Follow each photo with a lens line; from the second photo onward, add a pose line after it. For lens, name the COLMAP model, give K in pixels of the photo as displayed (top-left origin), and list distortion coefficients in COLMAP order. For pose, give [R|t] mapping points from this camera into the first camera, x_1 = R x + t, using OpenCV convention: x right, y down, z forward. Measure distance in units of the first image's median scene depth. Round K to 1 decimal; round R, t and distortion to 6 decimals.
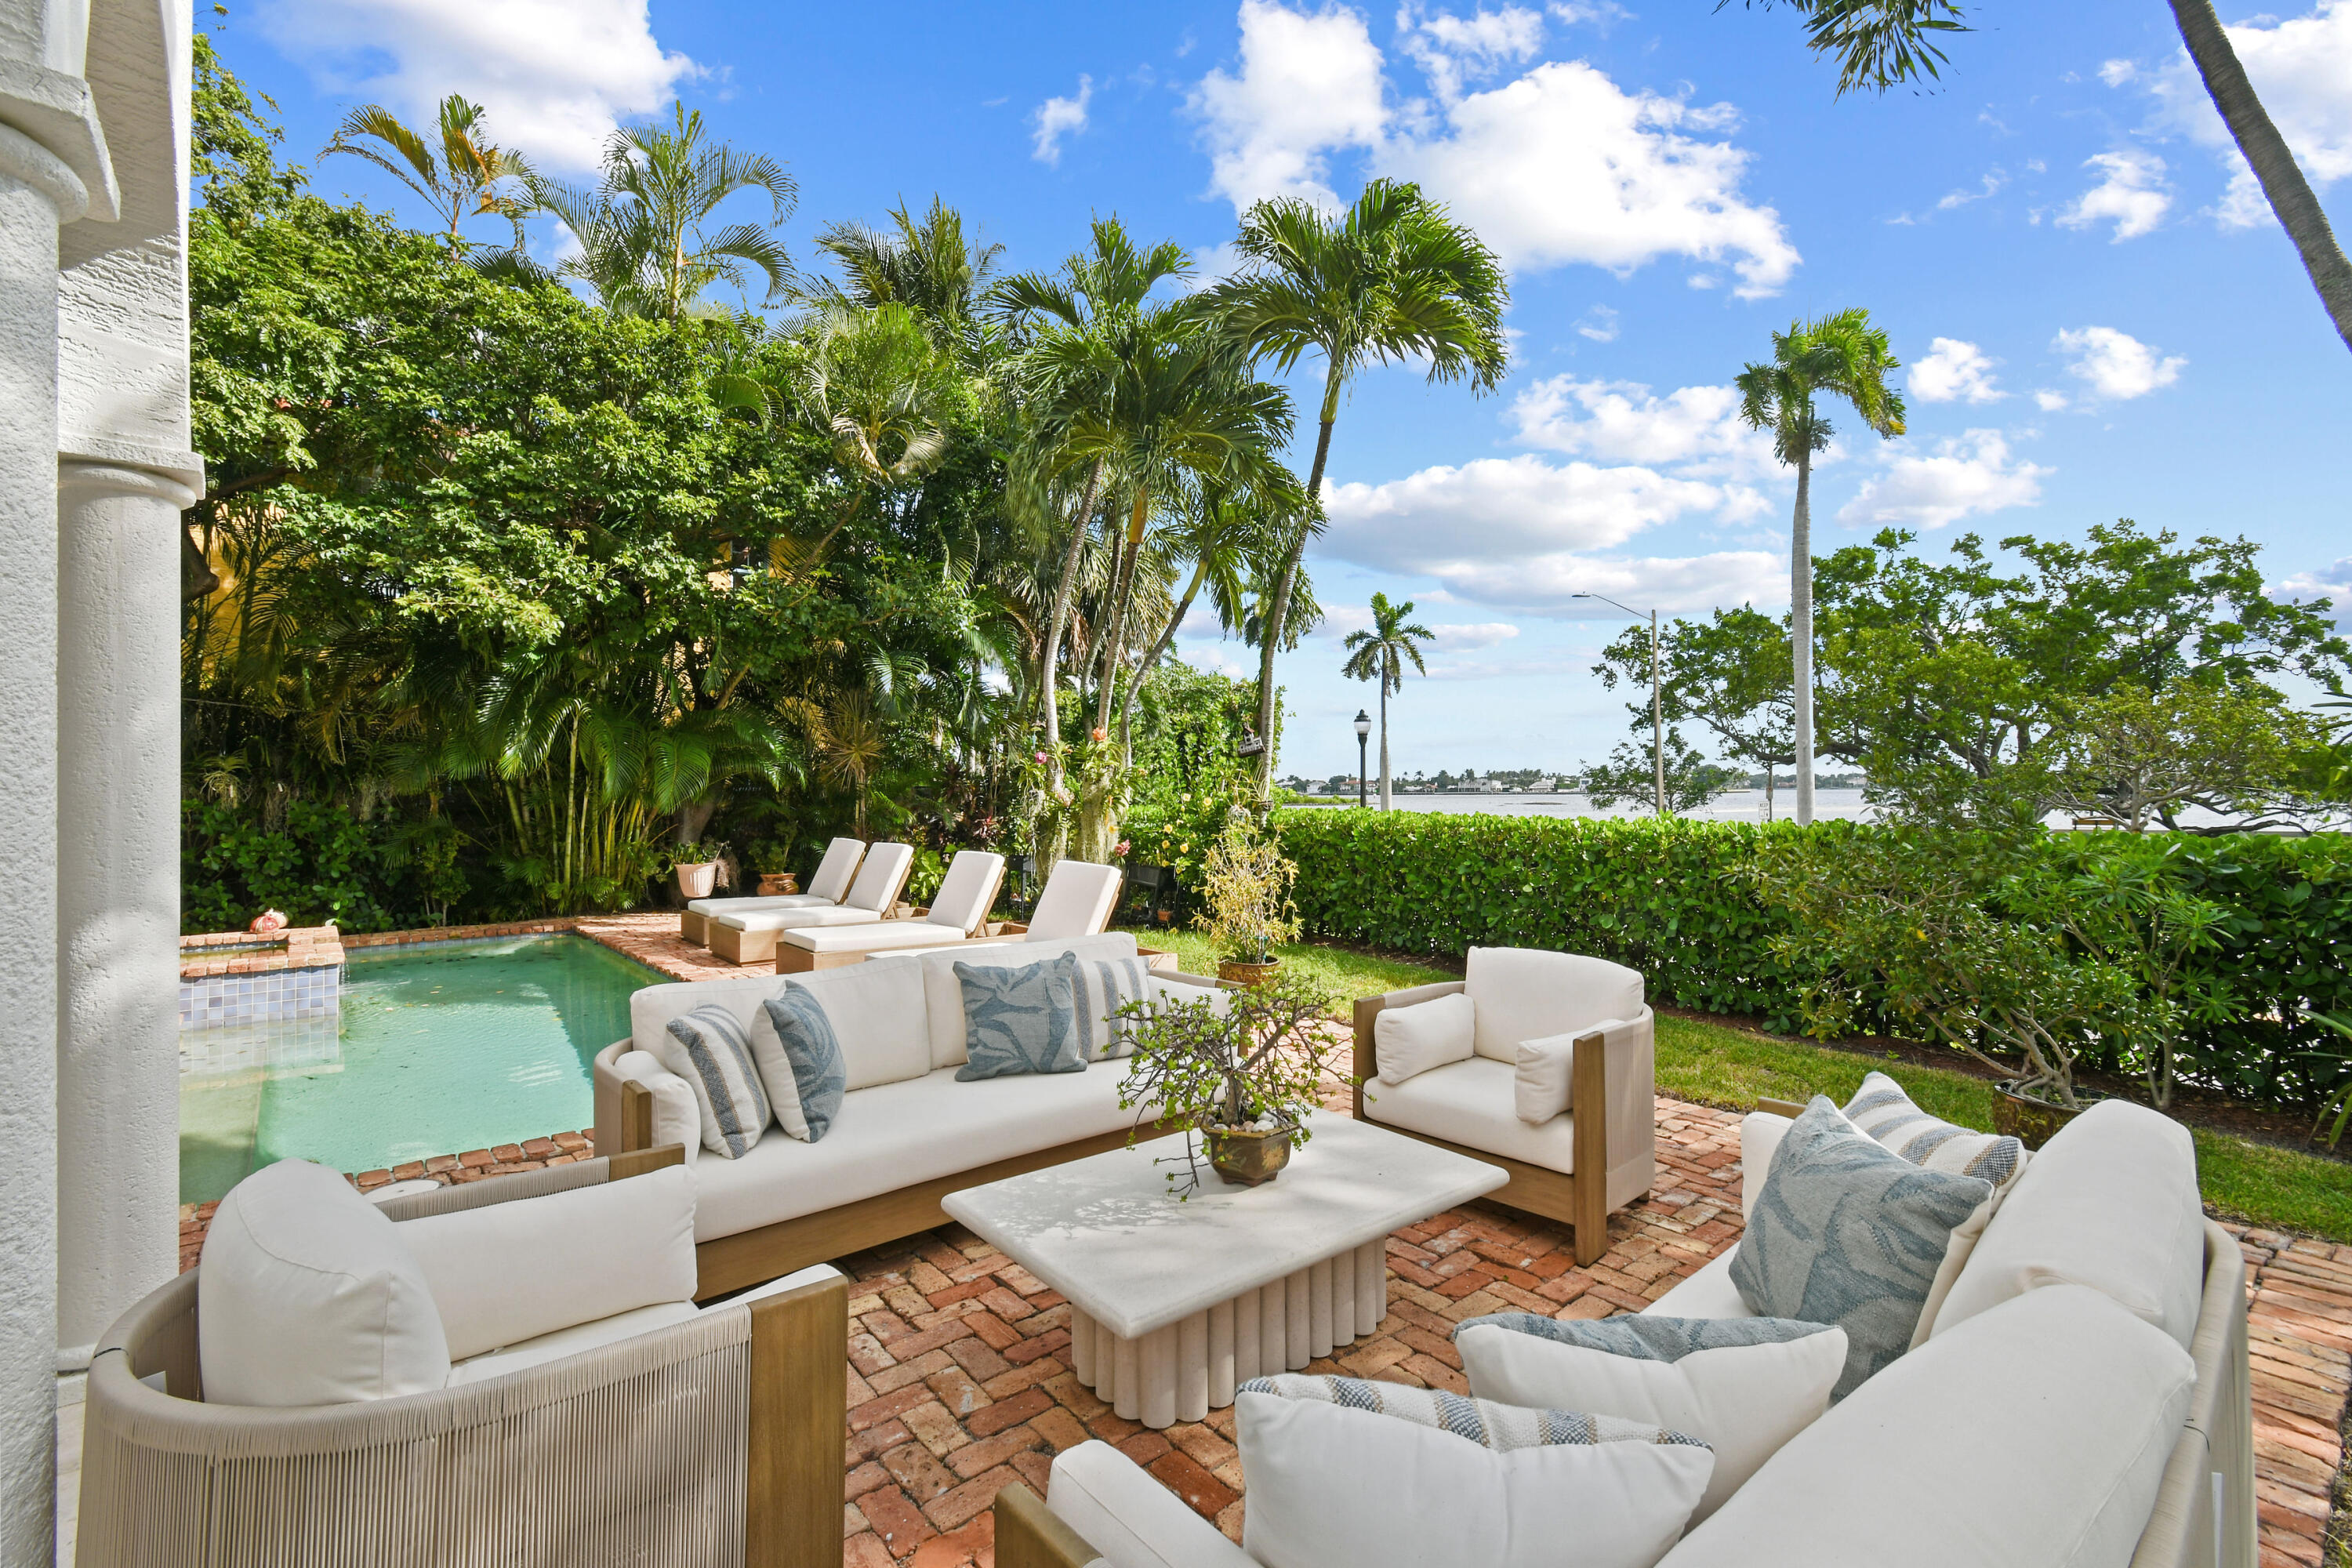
lens RADIAL K [[1046.3, 0, 1176.0], [0, 1046.3, 784.0], [0, 0, 1]] dist [0.001535, -0.000068]
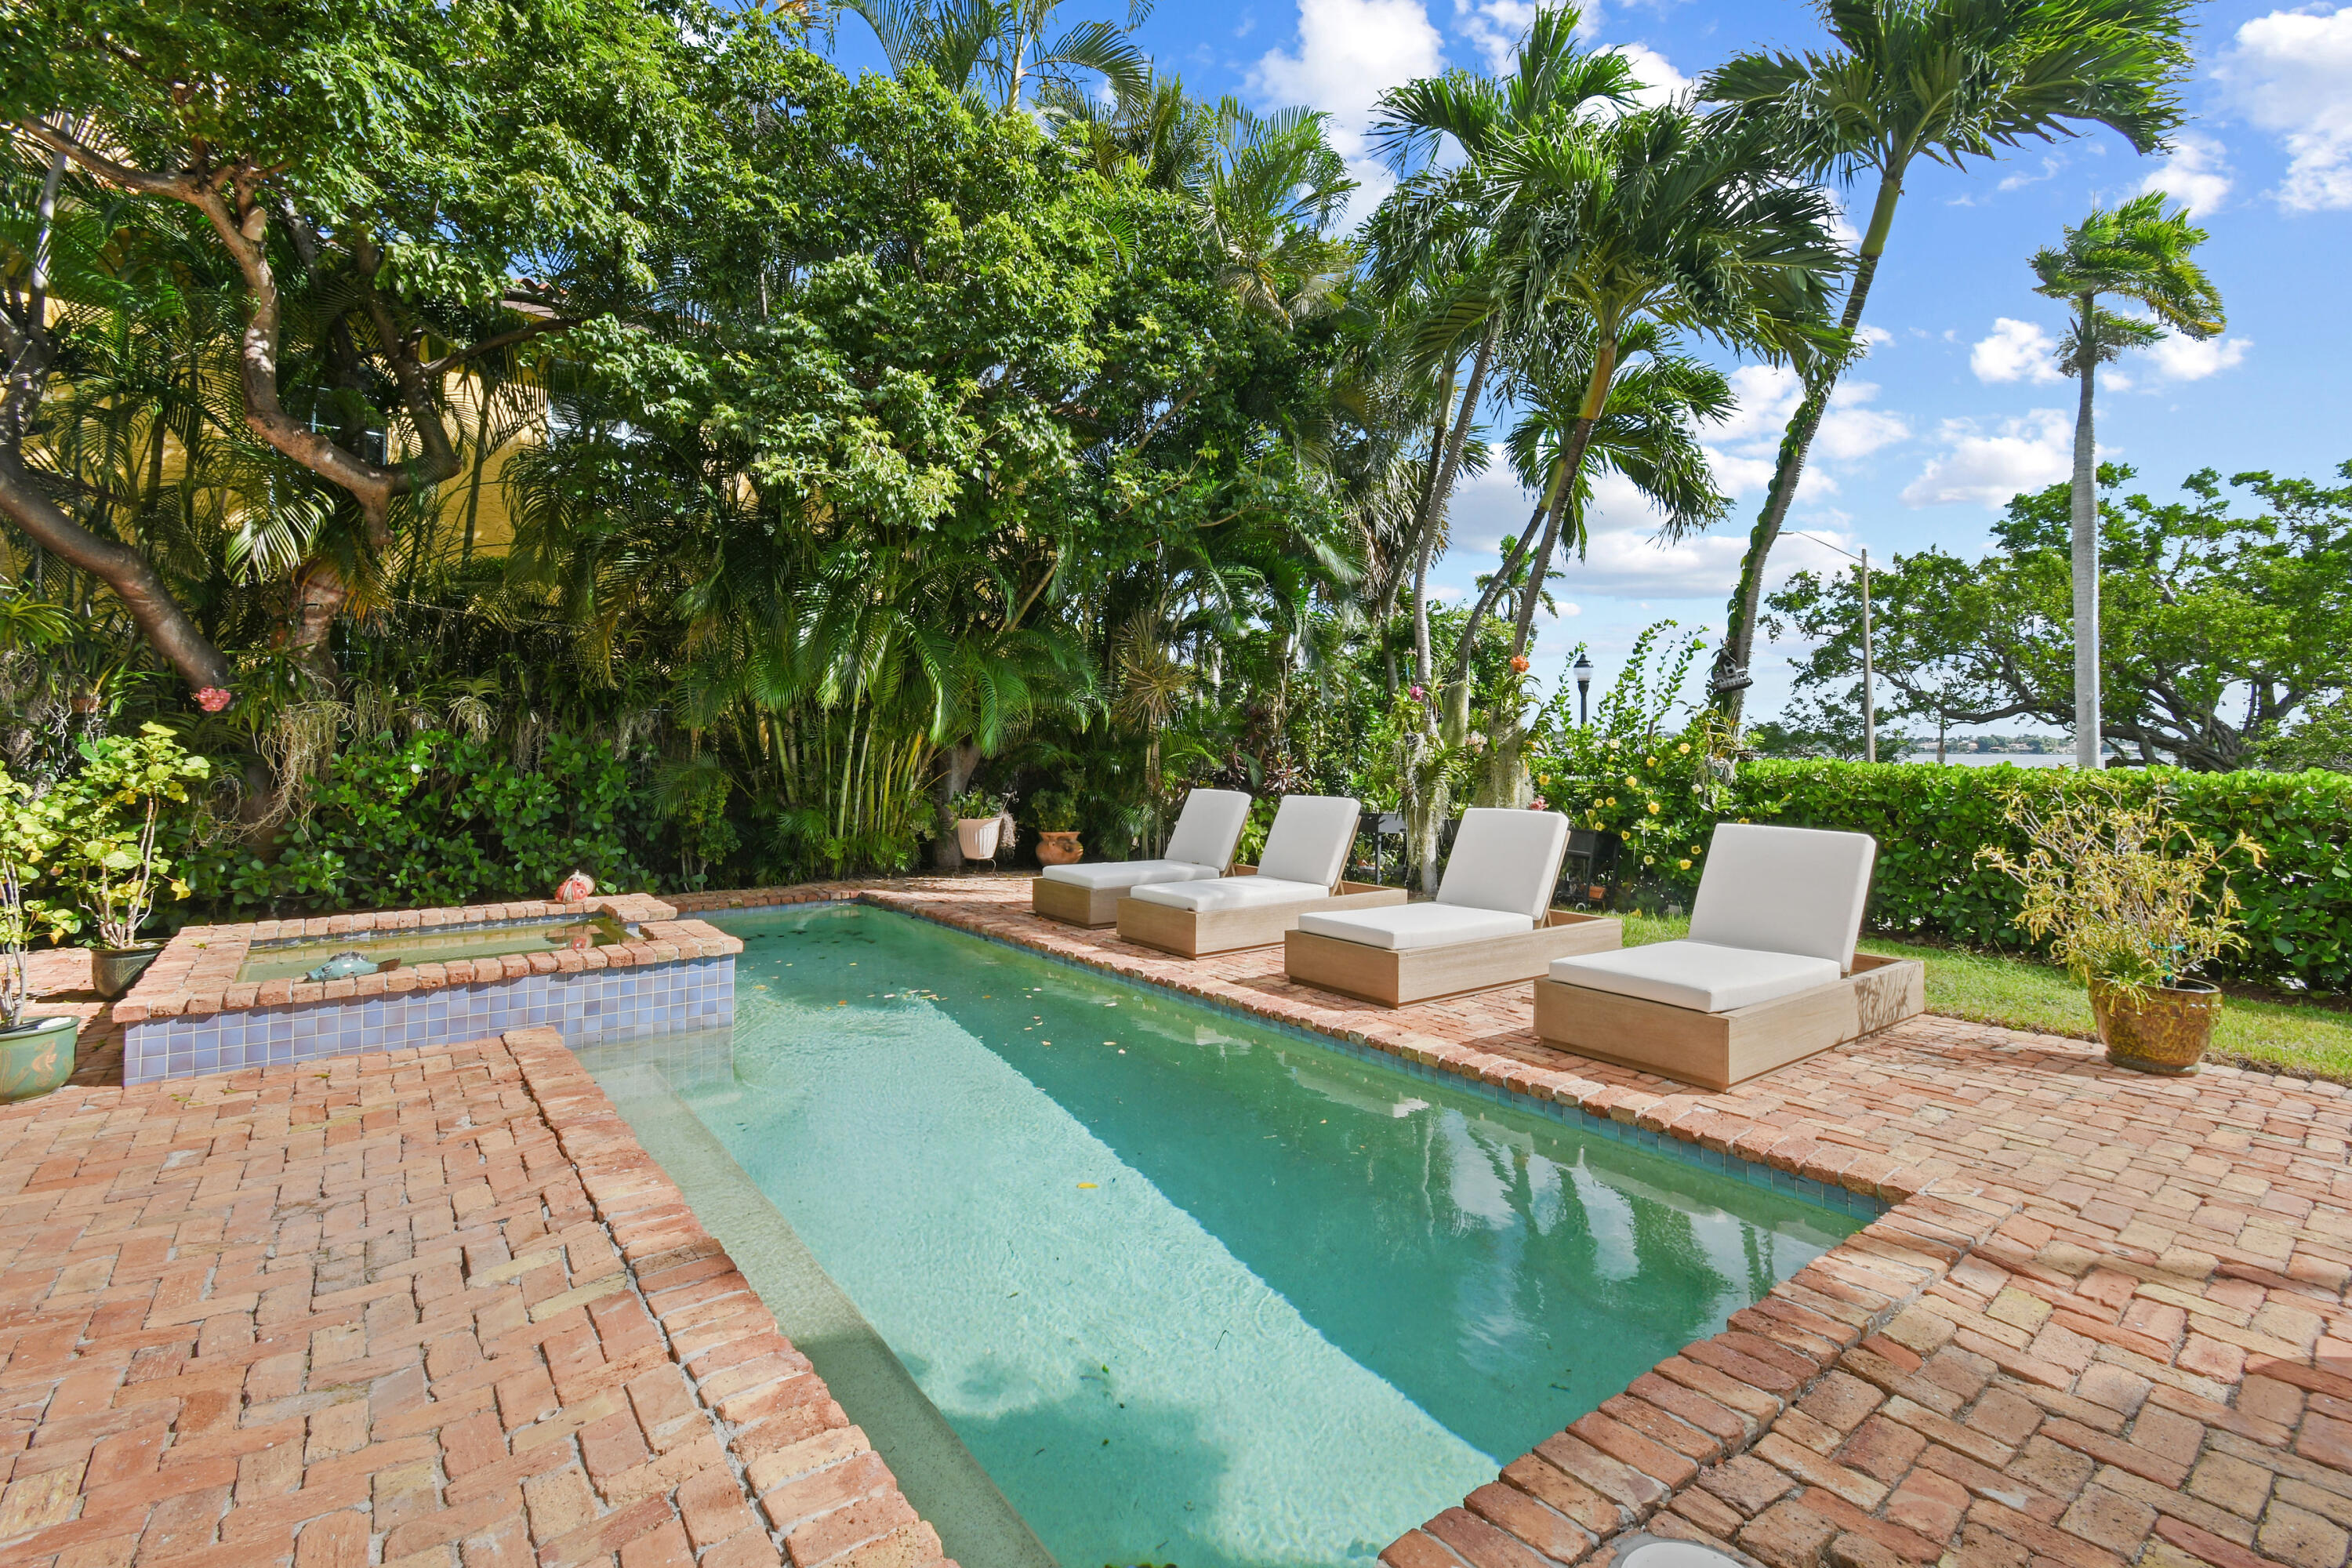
lens RADIAL K [[1056.1, 0, 1164.2], [0, 1056.1, 737.1], [0, 0, 1]] dist [0.004507, 0.000628]
pose [[0.999137, 0.011039, -0.040043, -0.334802], [-0.011182, 0.999932, -0.003363, 0.015677], [0.040003, 0.003808, 0.999192, 0.200337]]
